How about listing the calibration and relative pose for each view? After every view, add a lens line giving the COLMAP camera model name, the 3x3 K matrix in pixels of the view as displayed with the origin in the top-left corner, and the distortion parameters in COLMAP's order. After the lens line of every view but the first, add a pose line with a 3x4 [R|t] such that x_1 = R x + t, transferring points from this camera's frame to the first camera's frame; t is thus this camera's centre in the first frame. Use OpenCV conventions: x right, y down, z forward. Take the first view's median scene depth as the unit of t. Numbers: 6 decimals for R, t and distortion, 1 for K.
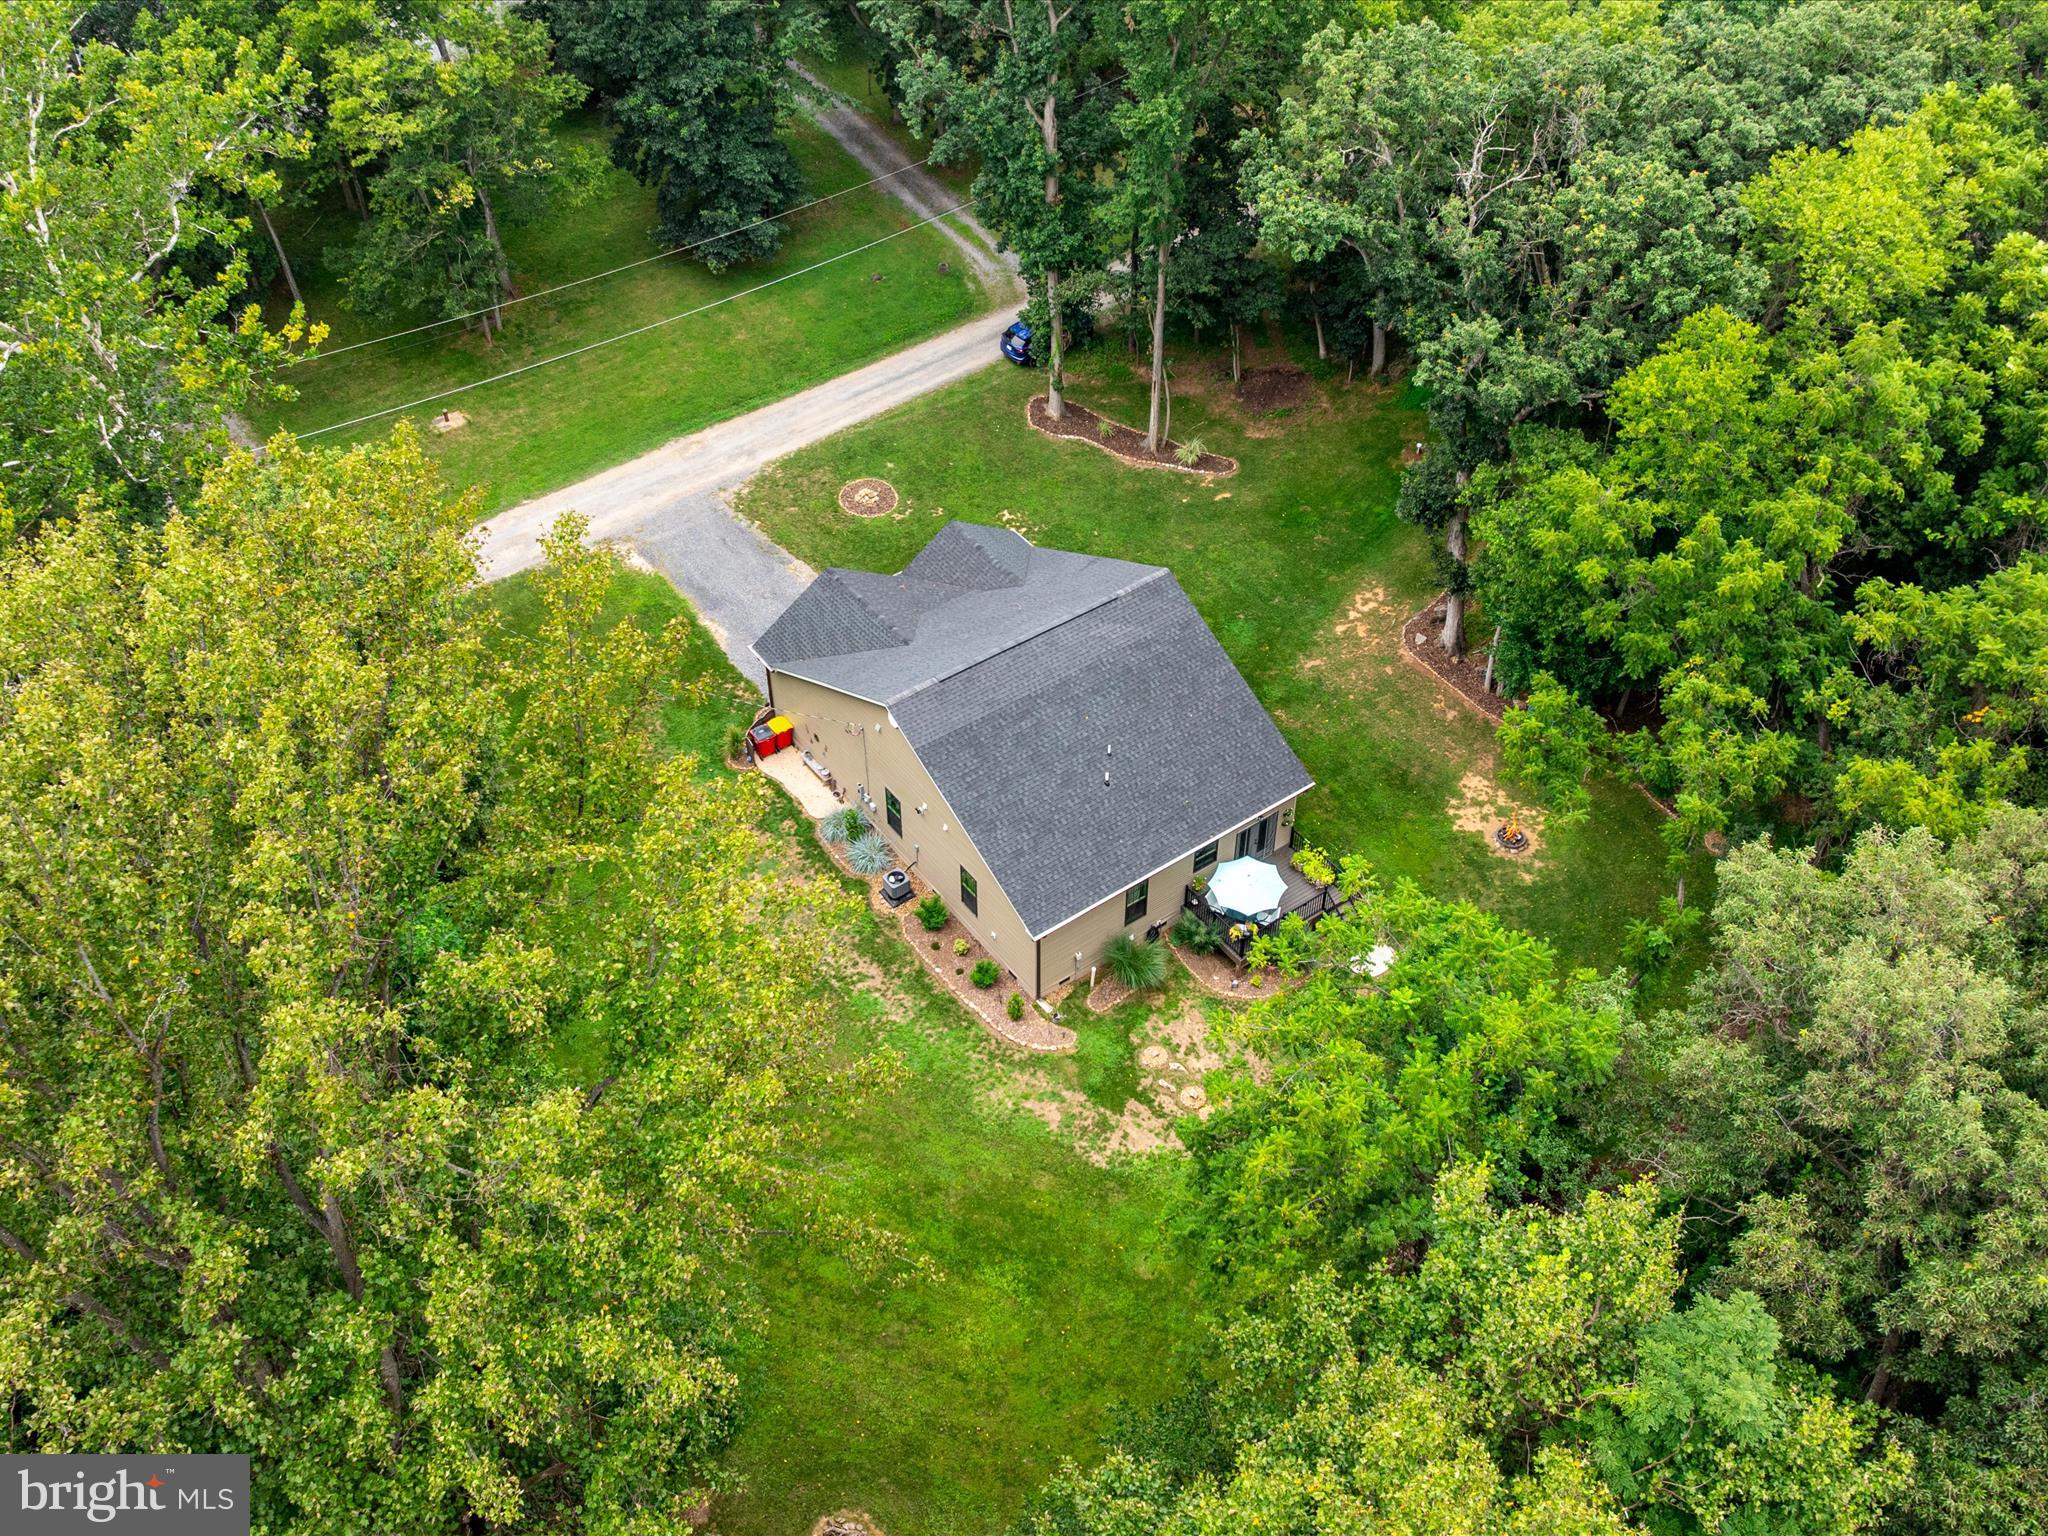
lens RADIAL K [[1946.7, 0, 1034.2], [0, 1946.7, 742.6], [0, 0, 1]] dist [-0.015761, -0.022653]
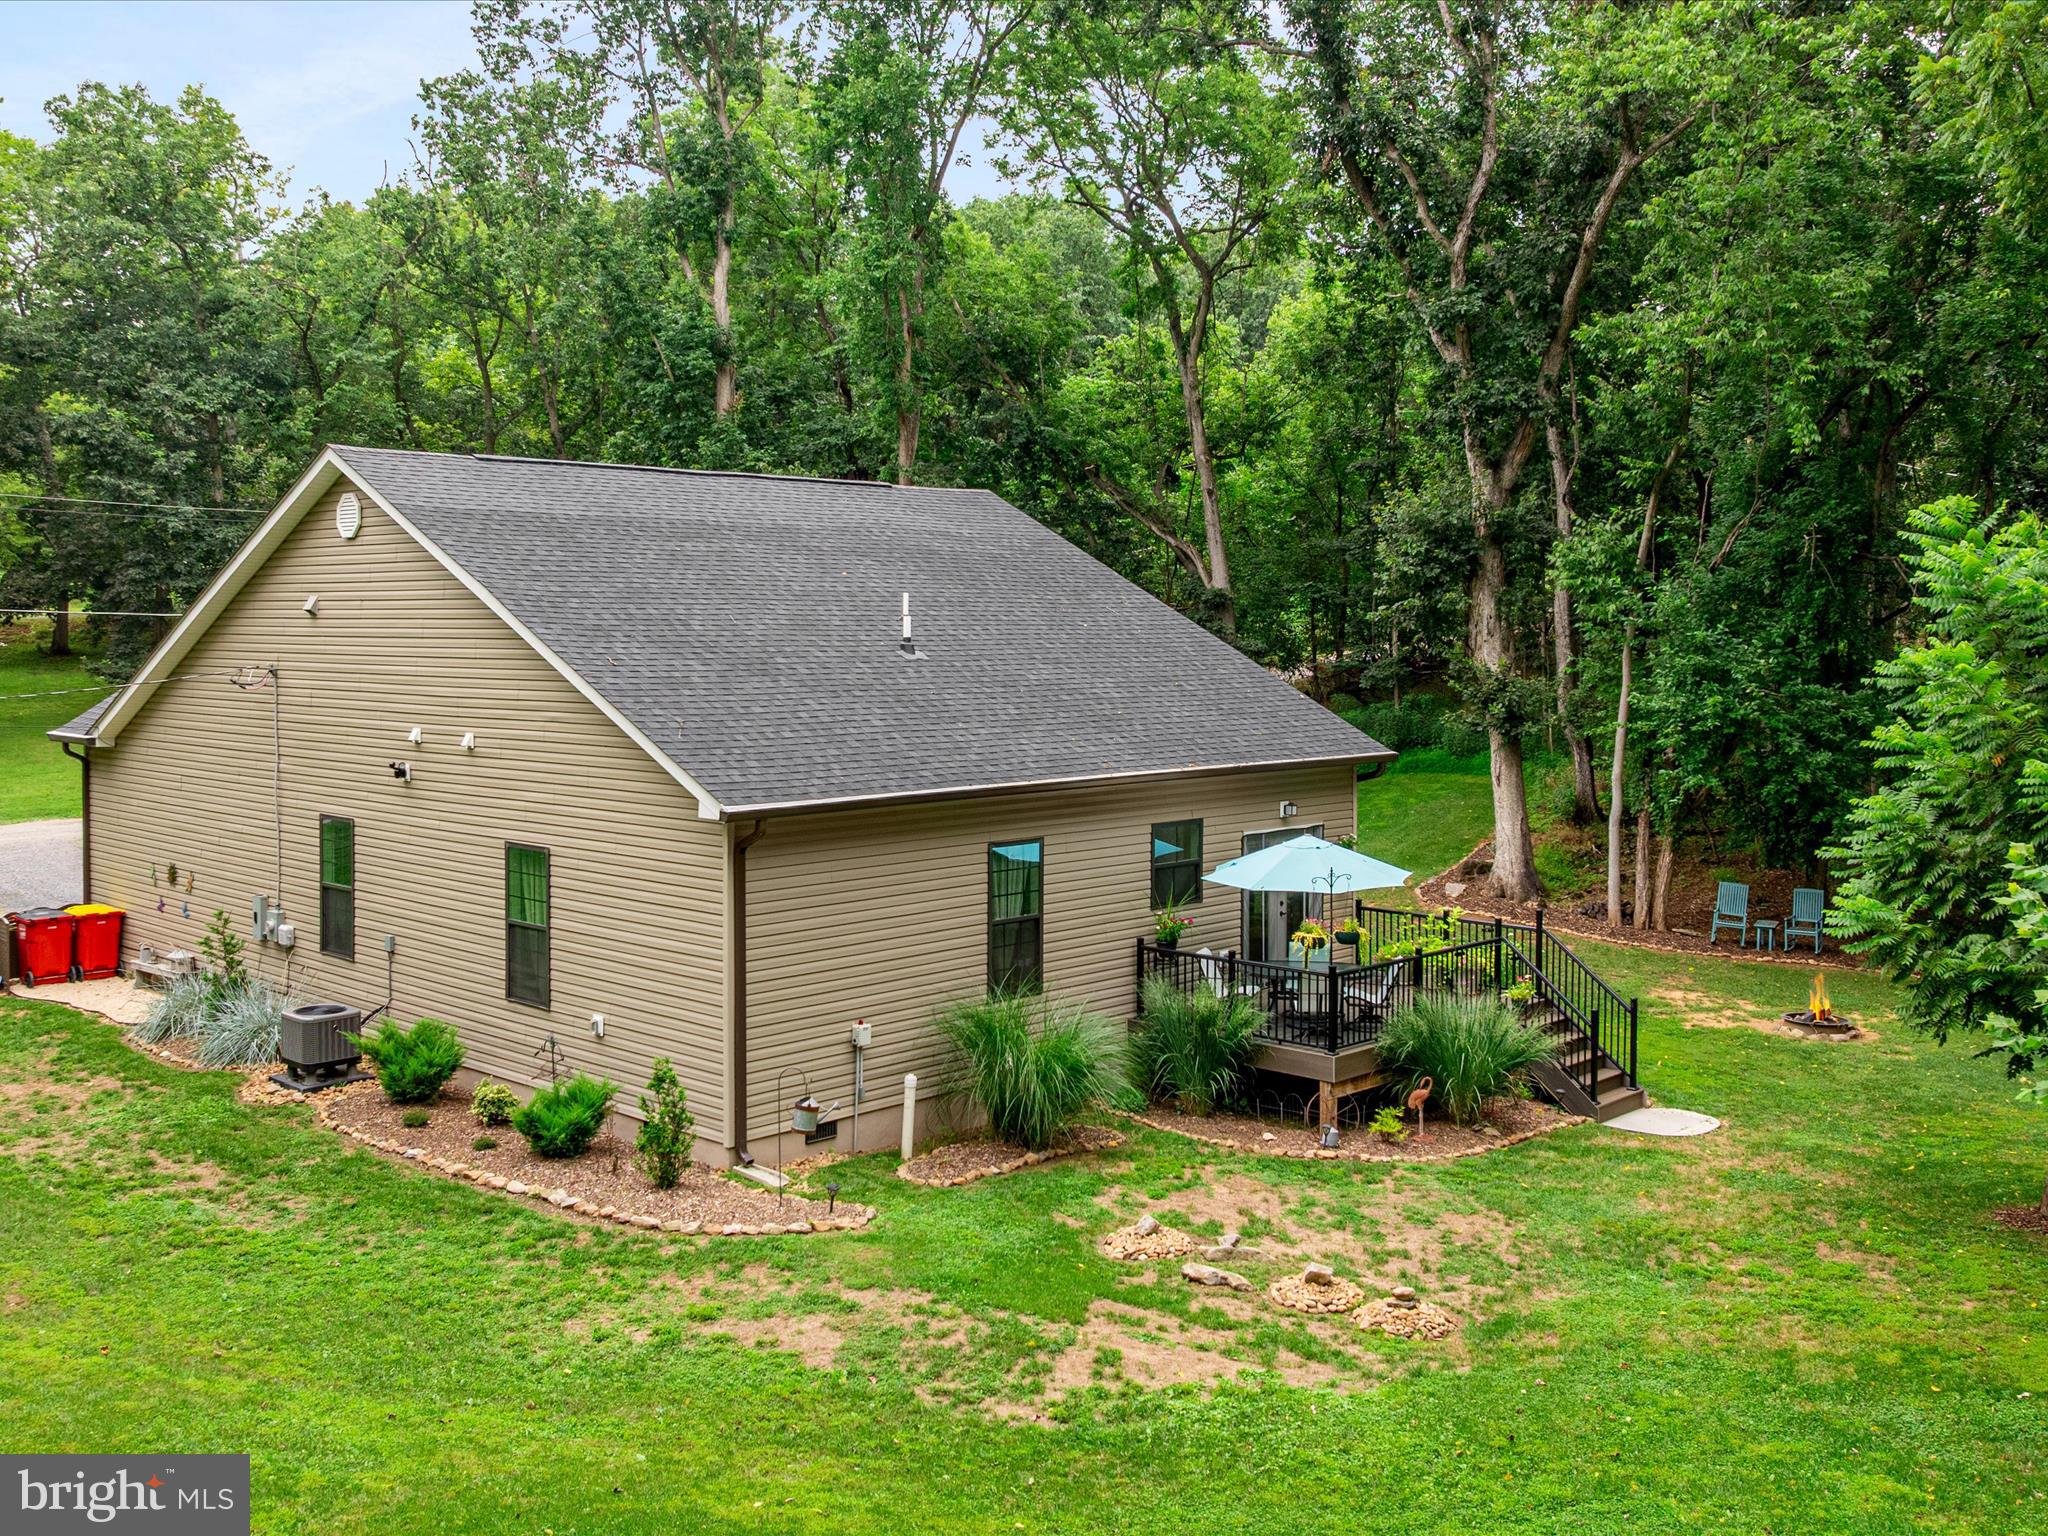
lens RADIAL K [[1946.7, 0, 1034.2], [0, 1946.7, 742.6], [0, 0, 1]] dist [-0.015761, -0.022653]
pose [[0.984807, -0.012511, 0.173201, -0.004559], [0.120354, 0.768168, -0.628834, 0.280307], [-0.125180, 0.640126, 0.758003, 0.718092]]
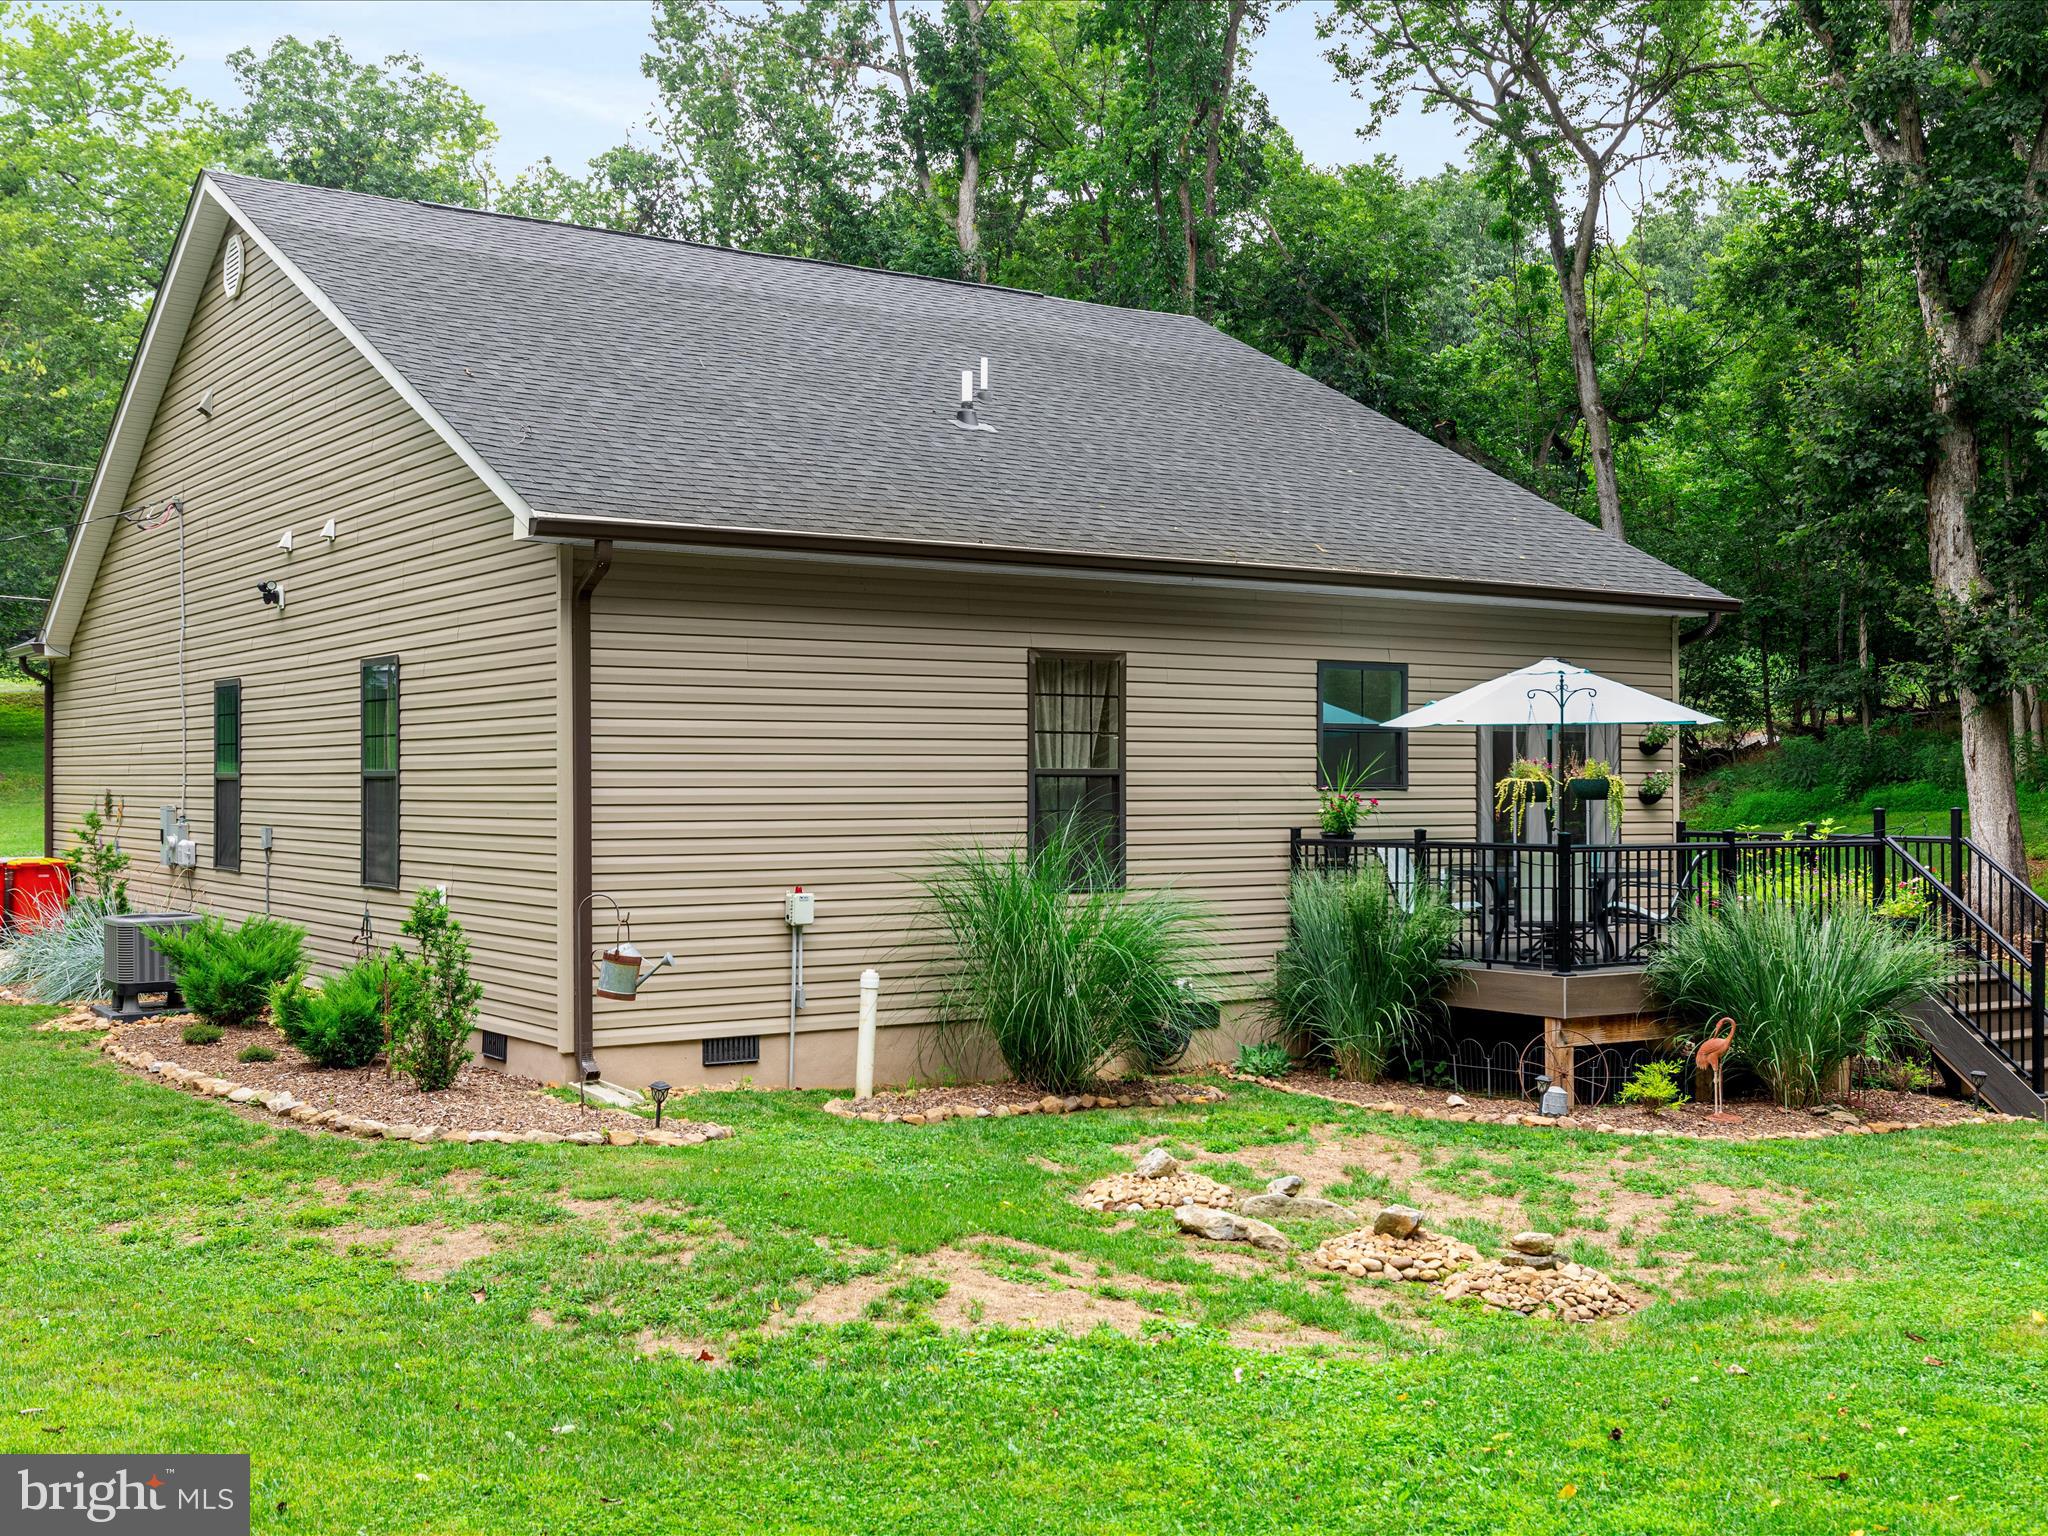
lens RADIAL K [[2218.1, 0, 1022.0], [0, 2218.1, 836.4], [0, 0, 1]] dist [0.004071, -0.001323]
pose [[0.999176, -0.007403, -0.039917, 0.057500], [-0.021137, 0.744596, -0.667181, 0.265758], [0.034661, 0.667474, 0.743826, 0.814831]]
